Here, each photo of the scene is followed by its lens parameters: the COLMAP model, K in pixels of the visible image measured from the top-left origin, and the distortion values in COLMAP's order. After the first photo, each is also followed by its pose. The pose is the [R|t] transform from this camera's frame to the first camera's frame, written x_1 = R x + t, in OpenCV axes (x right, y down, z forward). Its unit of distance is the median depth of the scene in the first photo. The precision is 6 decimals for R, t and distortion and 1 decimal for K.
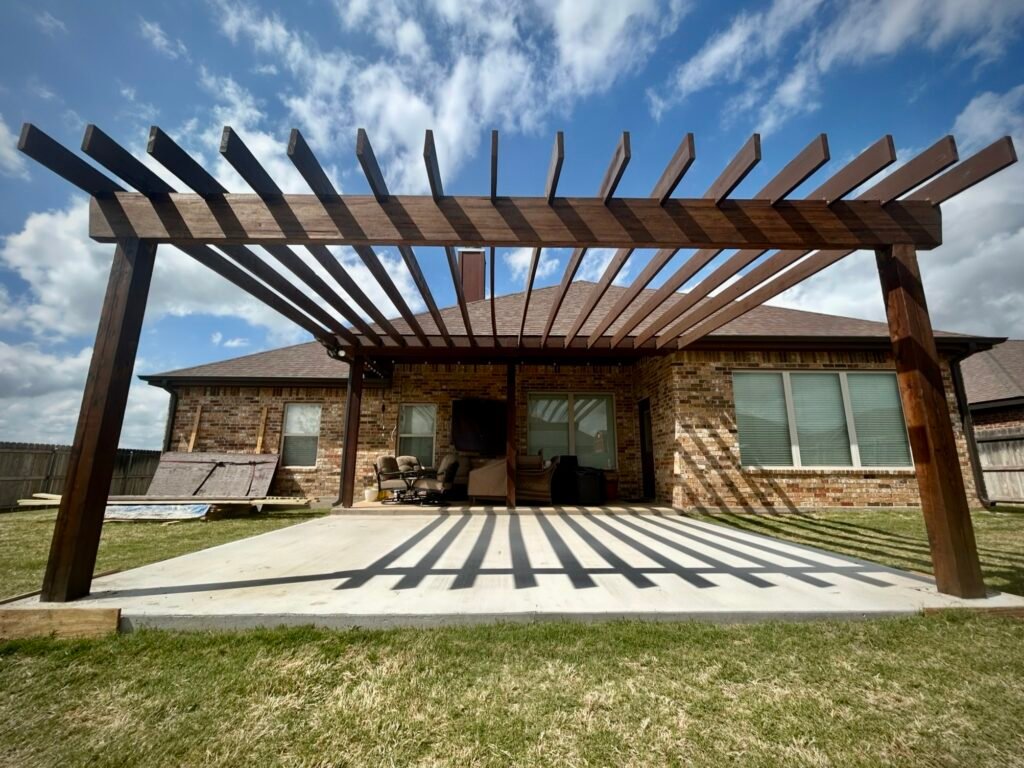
lens RADIAL K [[409.2, 0, 511.4], [0, 409.2, 385.3], [0, 0, 1]] dist [-0.033678, -0.000252]
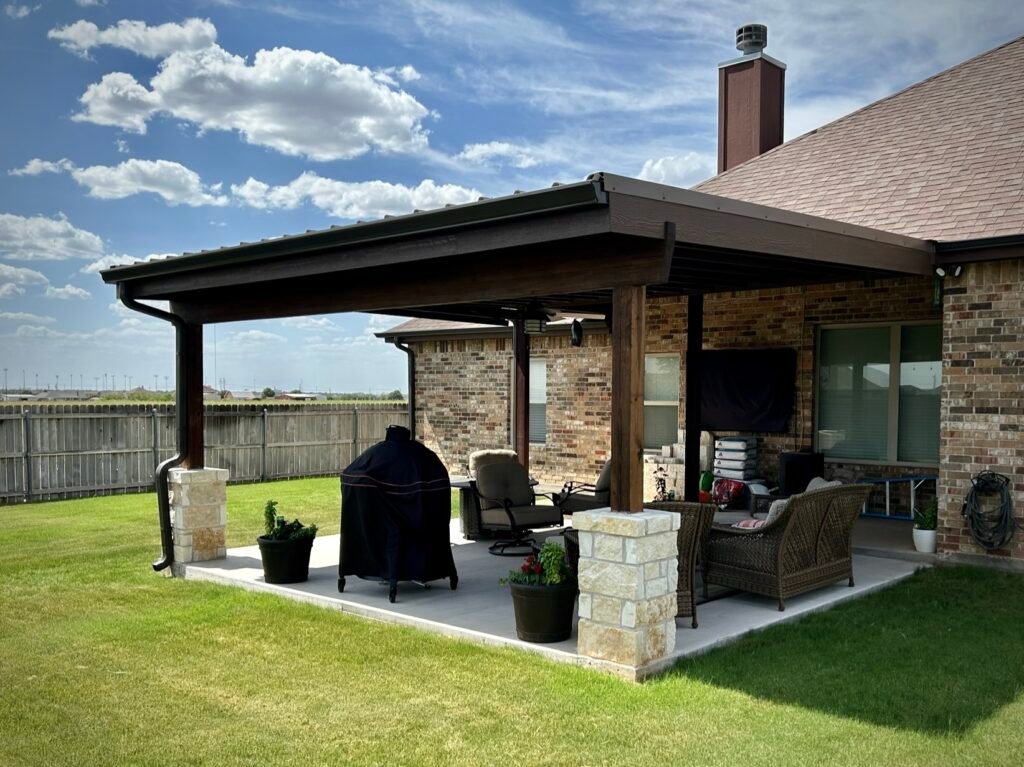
lens RADIAL K [[1020.7, 0, 512.7], [0, 1020.7, 385.5], [0, 0, 1]] dist [0.012774, 0.000000]
pose [[0.690514, -0.002450, -0.723315, 0.800595], [0.141361, 0.981168, 0.131627, -0.154577], [0.709371, -0.193138, 0.677857, -0.271804]]
